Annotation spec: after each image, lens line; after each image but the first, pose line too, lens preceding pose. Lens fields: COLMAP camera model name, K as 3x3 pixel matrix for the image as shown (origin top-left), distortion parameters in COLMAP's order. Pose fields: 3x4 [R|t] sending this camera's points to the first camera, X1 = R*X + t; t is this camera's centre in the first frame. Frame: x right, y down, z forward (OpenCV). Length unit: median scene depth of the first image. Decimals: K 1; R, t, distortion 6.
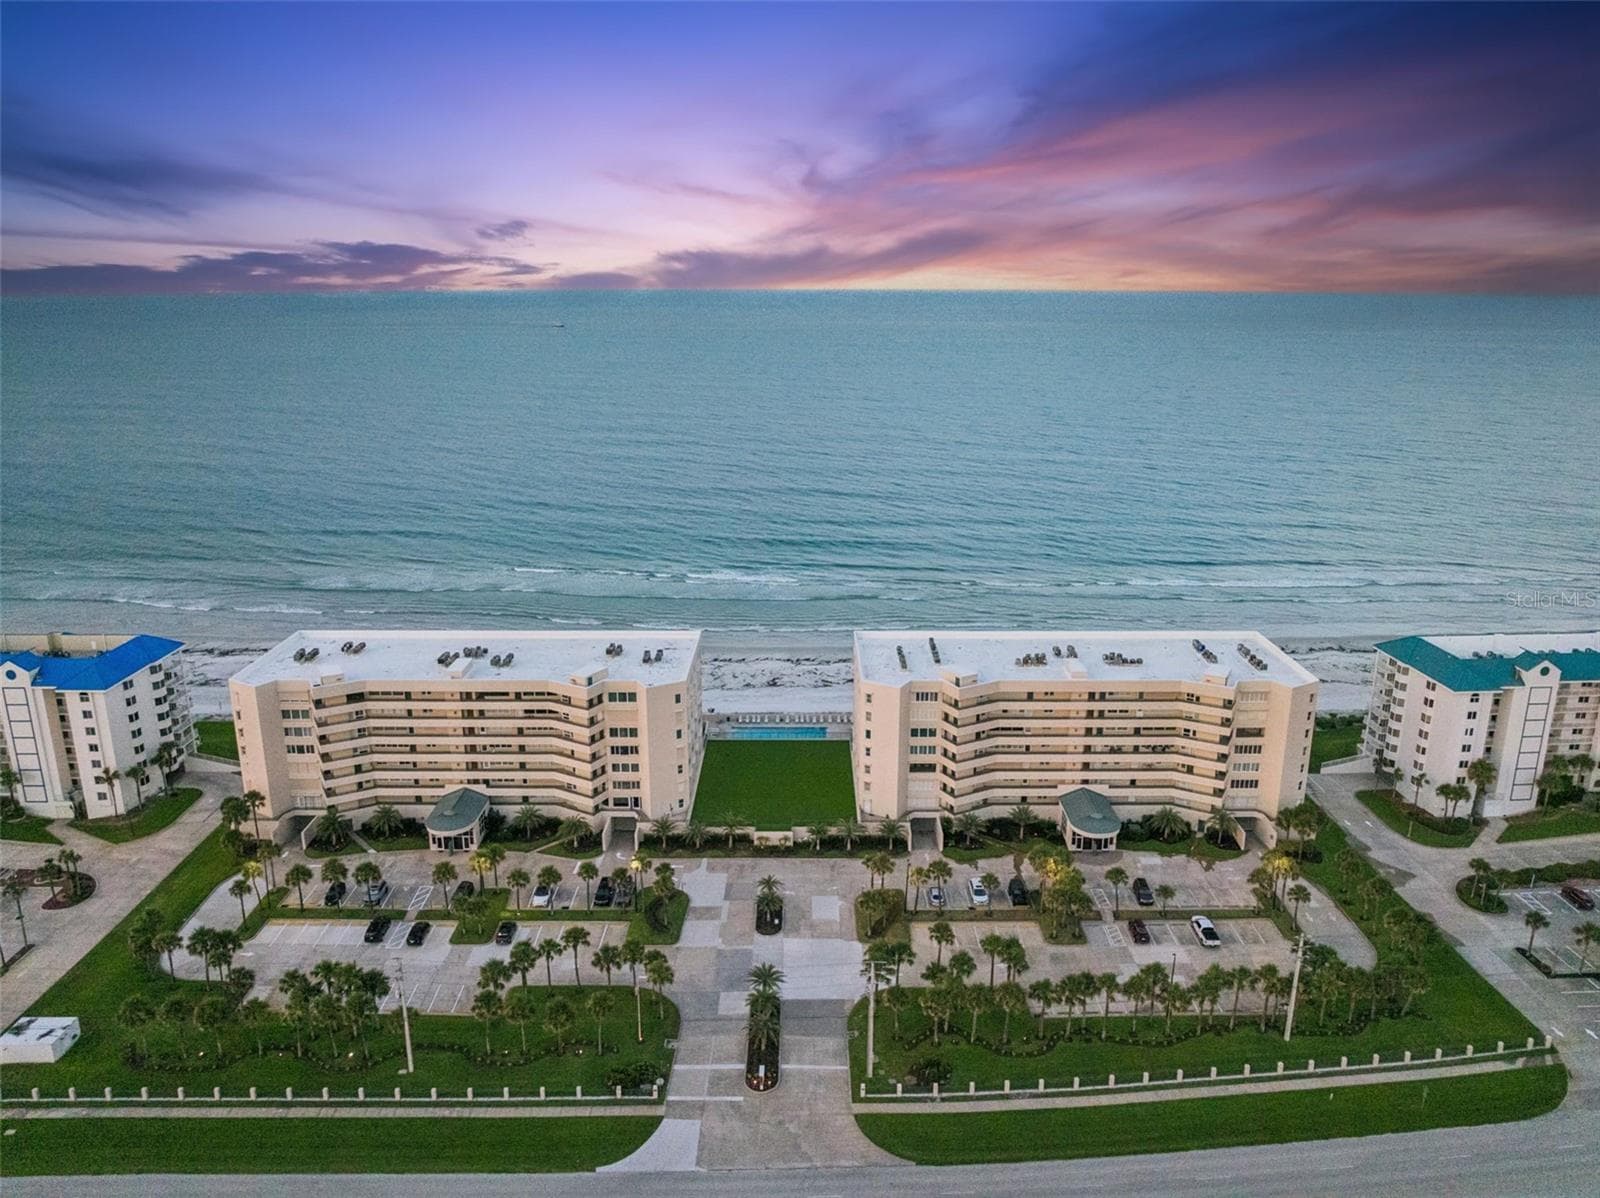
lens RADIAL K [[1131.2, 0, 802.1], [0, 1131.2, 608.1], [0, 0, 1]] dist [-0.030245, -0.002656]
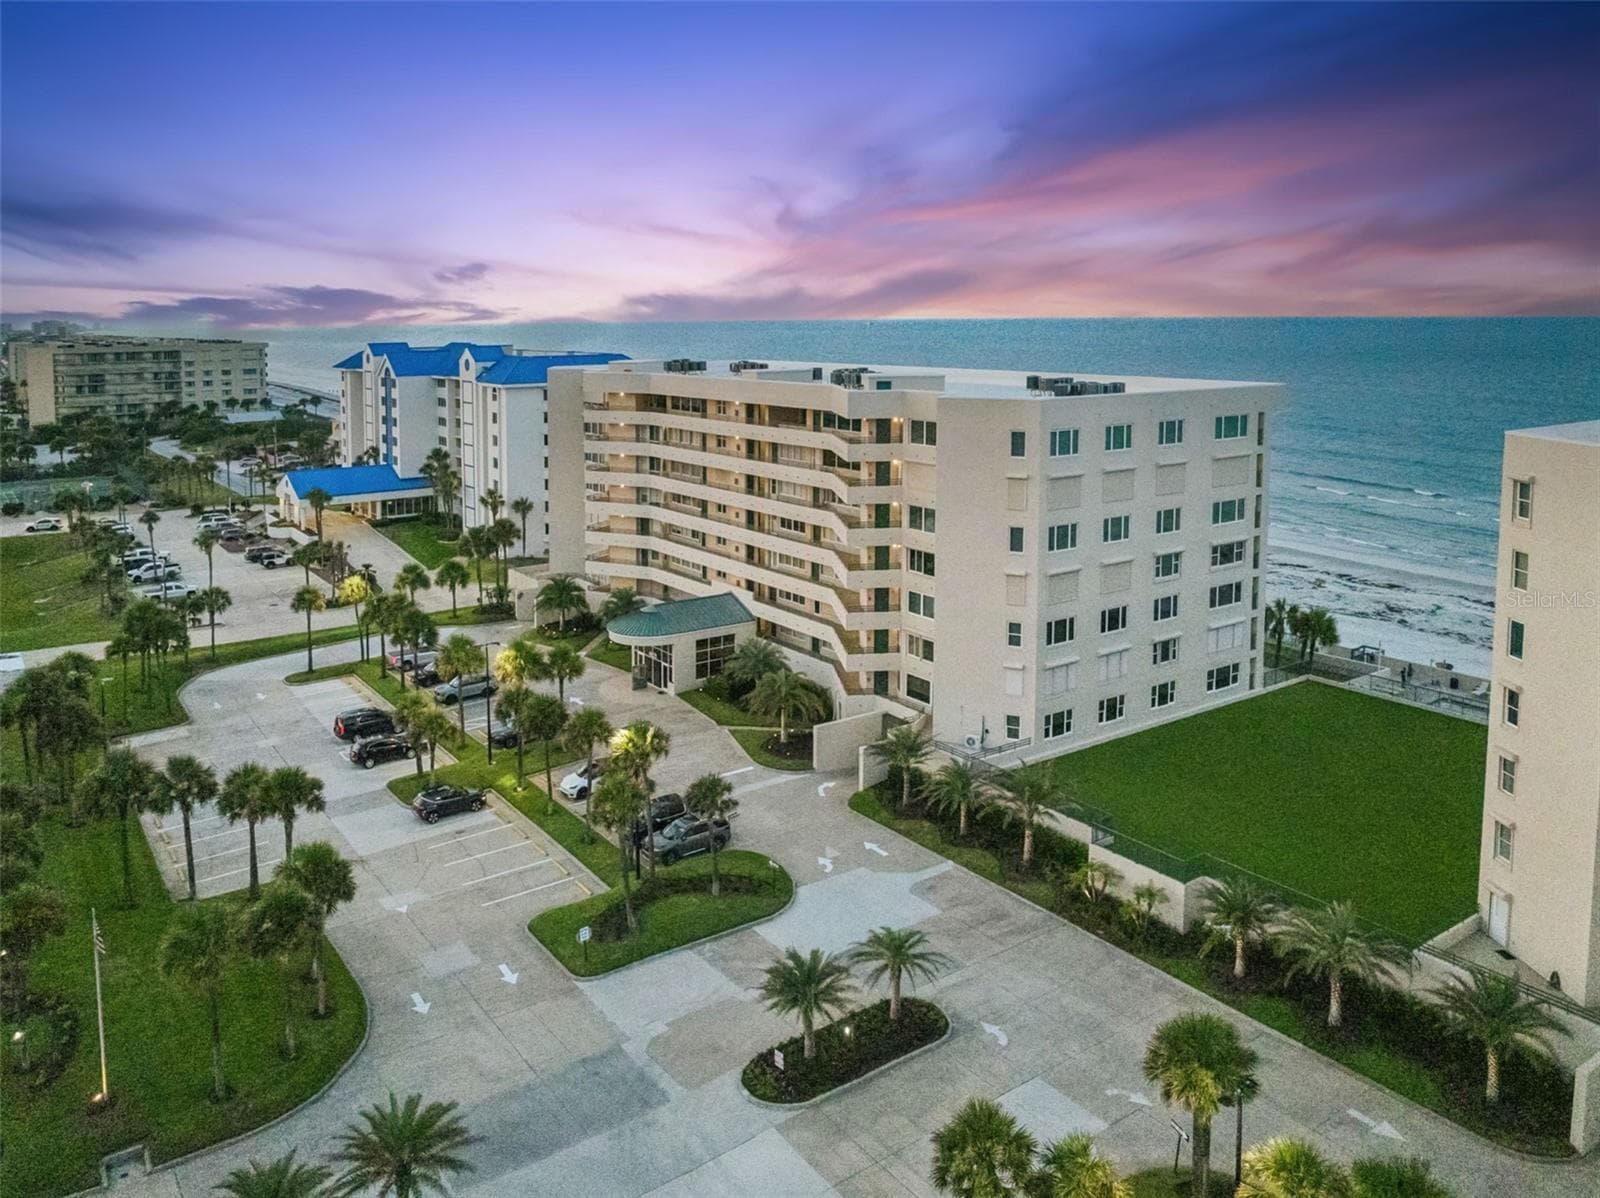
lens RADIAL K [[1182.2, 0, 800.1], [0, 1182.2, 507.4], [0, 0, 1]] dist [-0.023541, -0.040958]
pose [[0.581299, 0.121351, -0.804590, 0.174290], [-0.218438, 0.975793, -0.010644, 0.120223], [0.783822, 0.181940, 0.593735, 0.689140]]
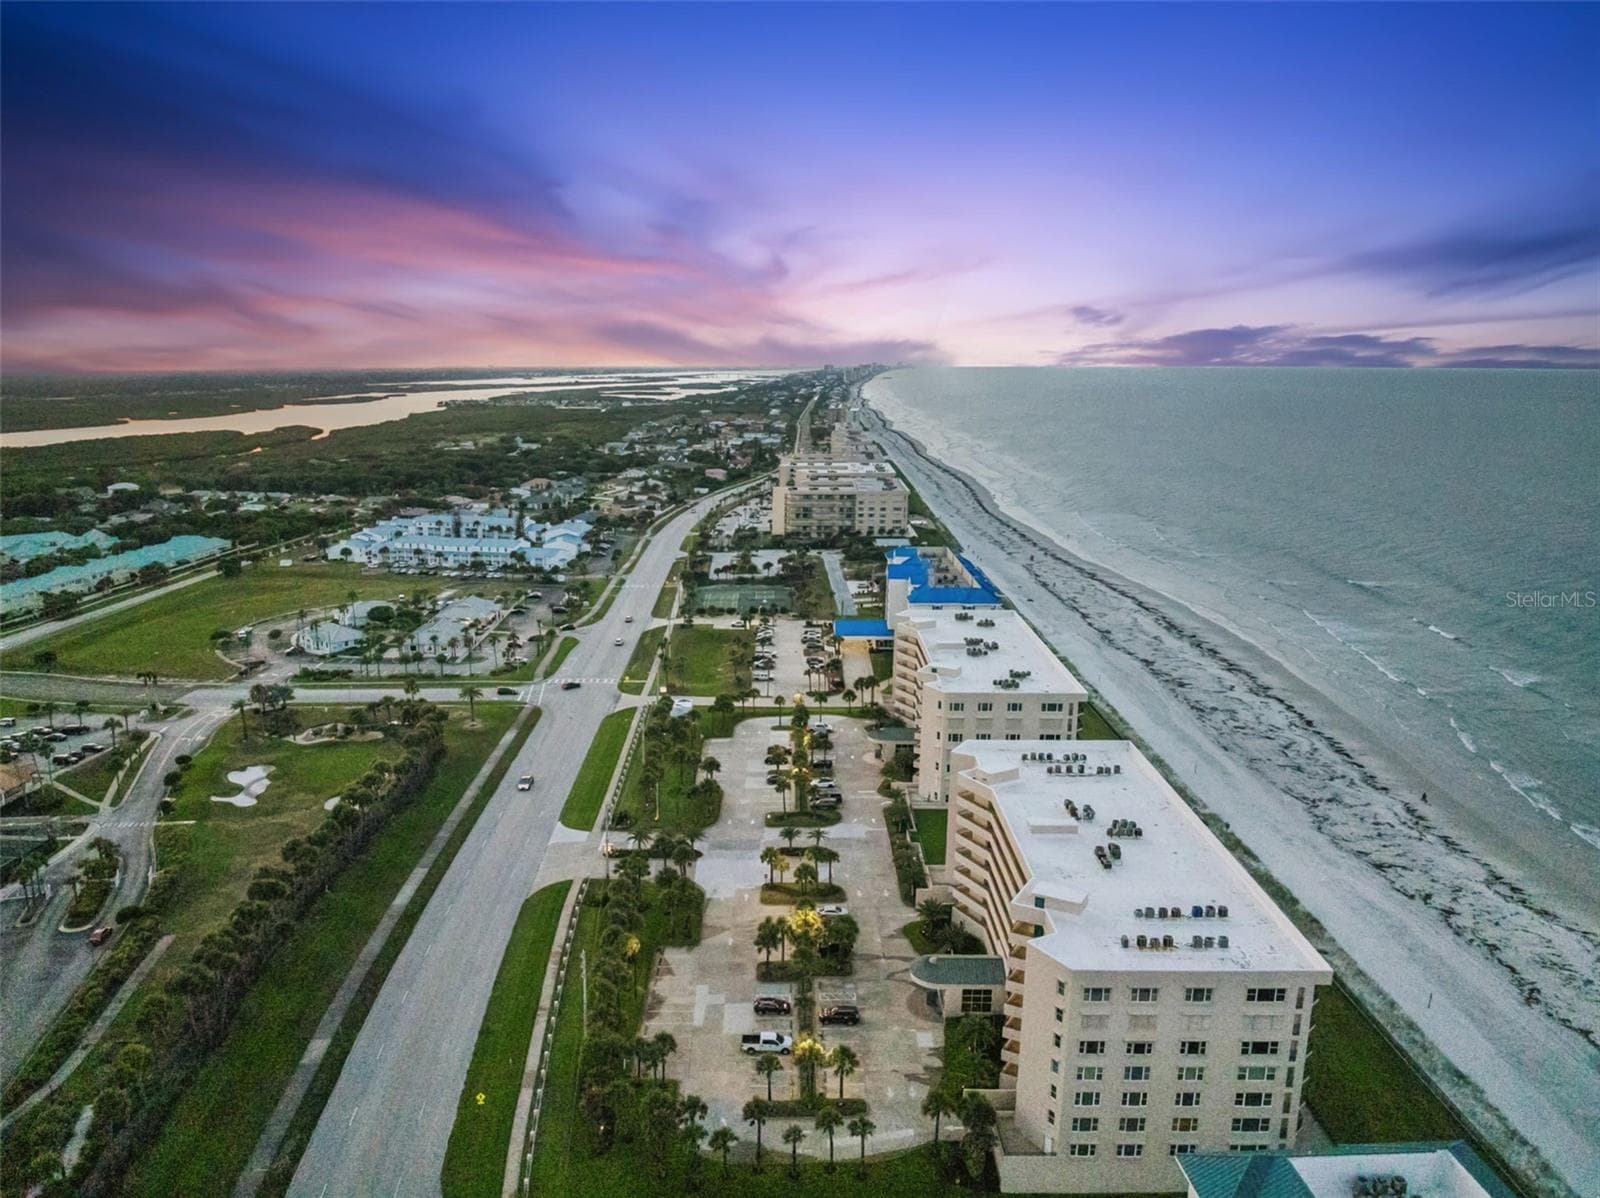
lens RADIAL K [[1159.8, 0, 763.6], [0, 1159.8, 598.6], [0, 0, 1]] dist [-0.000375, -0.083169]
pose [[-0.028726, 0.198229, -0.979735, 1.049142], [-0.275869, 0.940501, 0.198380, -0.211535], [0.960766, 0.275977, 0.027669, 0.743806]]
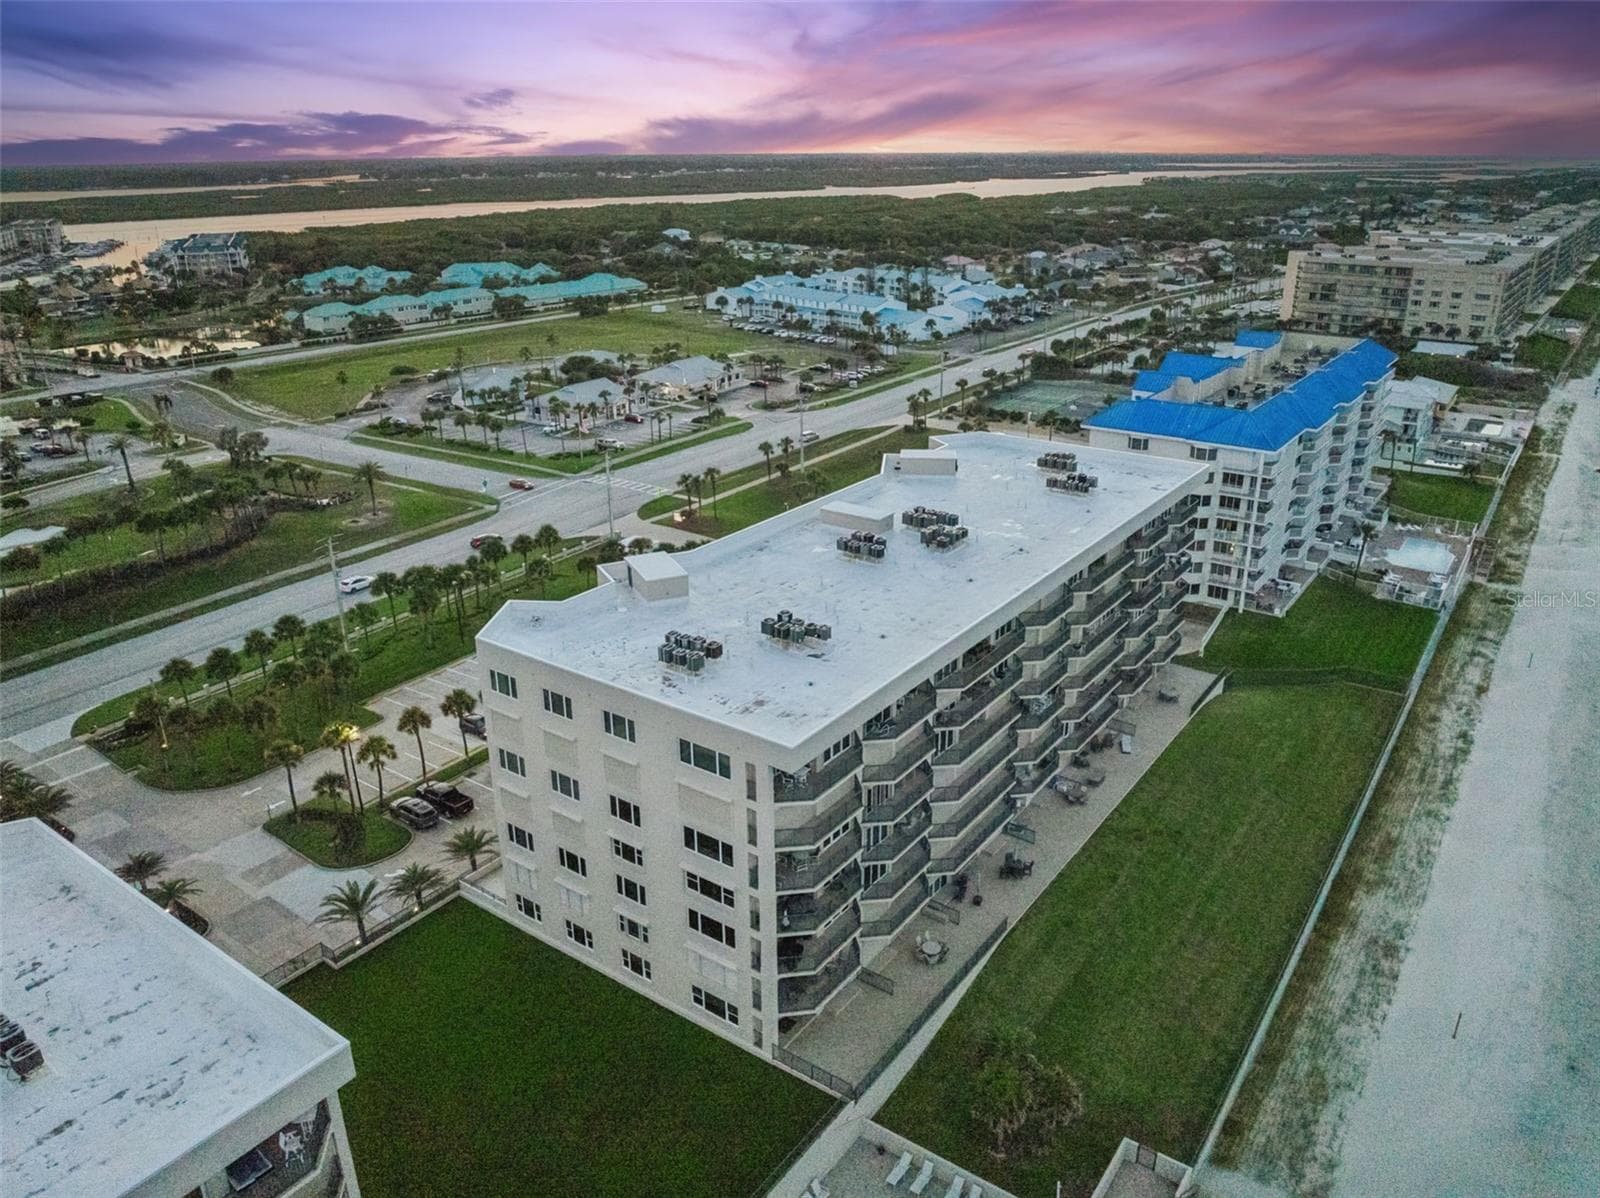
lens RADIAL K [[1158.9, 0, 803.3], [0, 1158.9, 583.6], [0, 0, 1]] dist [-0.037541, -0.005184]
pose [[-0.585045, 0.287118, -0.758476, 0.149277], [-0.220279, 0.843818, 0.489335, -0.190757], [0.780512, 0.453359, -0.430425, 1.249429]]
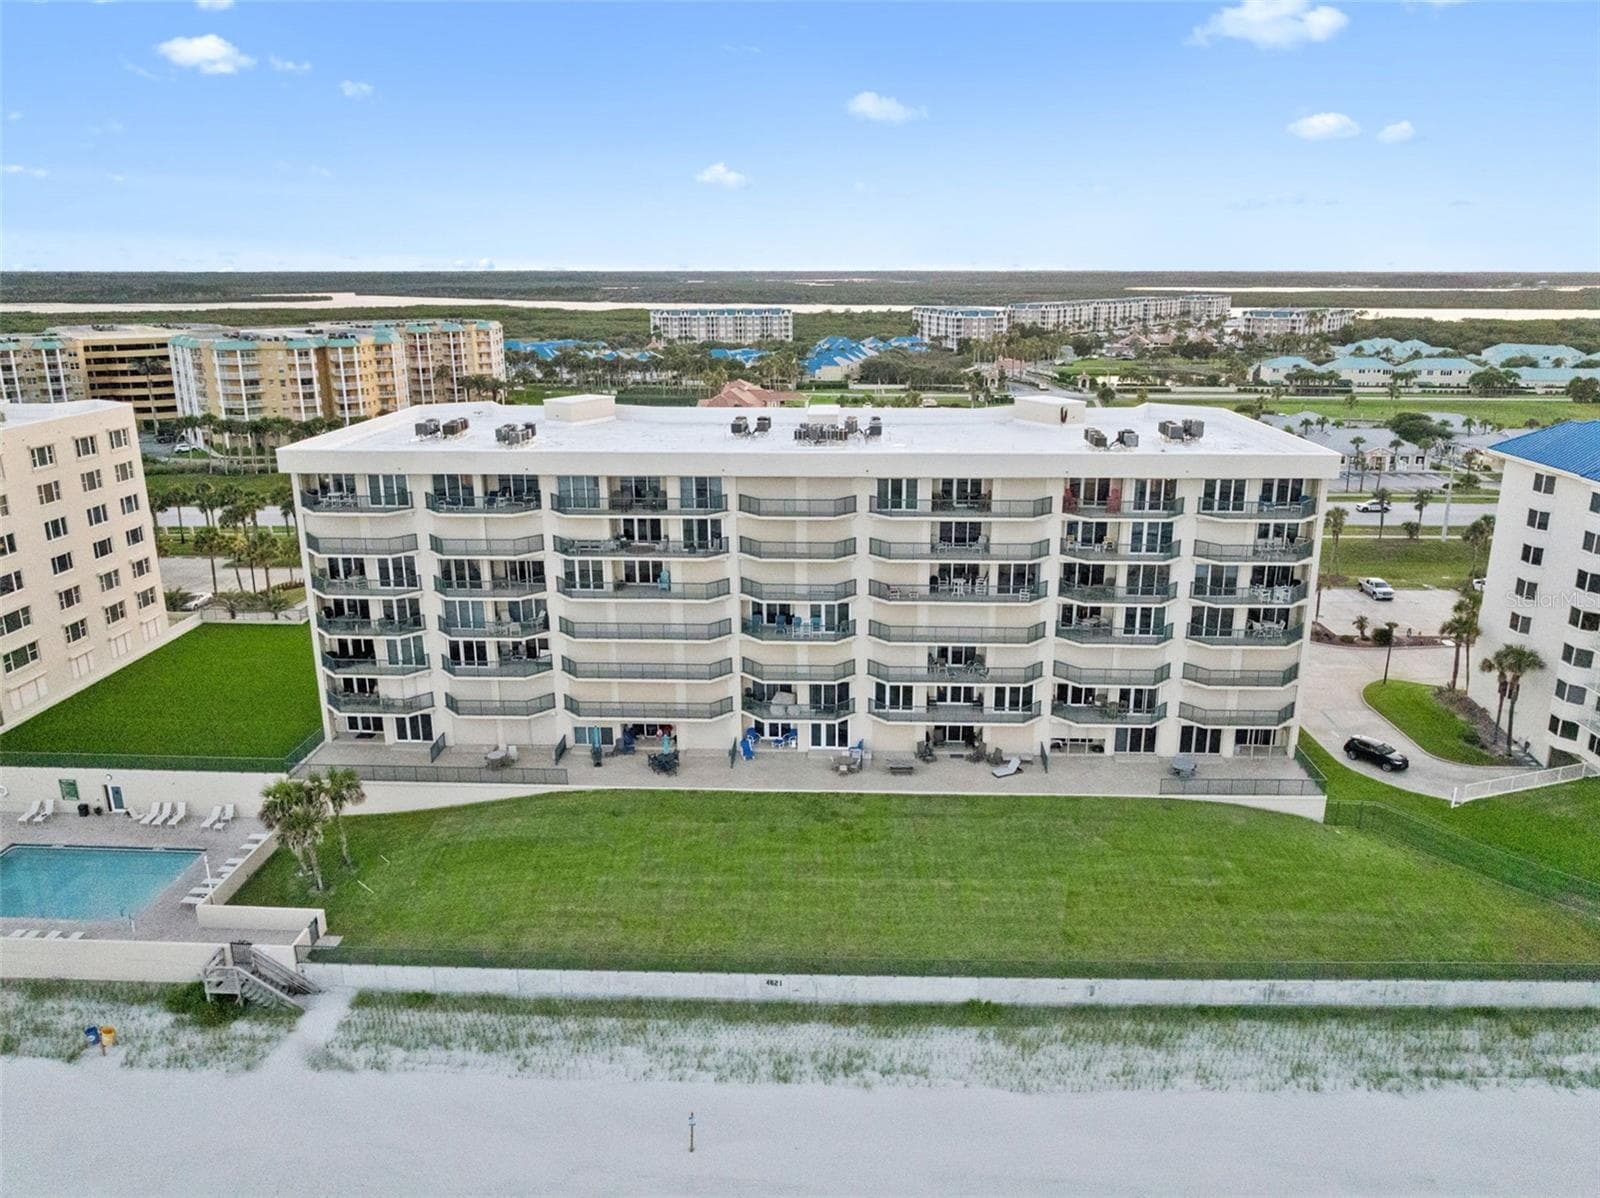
lens RADIAL K [[1141.4, 0, 817.8], [0, 1141.4, 589.2], [0, 0, 1]] dist [-0.029192, -0.002440]
pose [[-0.999105, -0.013048, 0.040227, -0.323891], [0.010158, 0.849312, 0.527793, -0.159818], [-0.041052, 0.527730, -0.848420, 1.508198]]
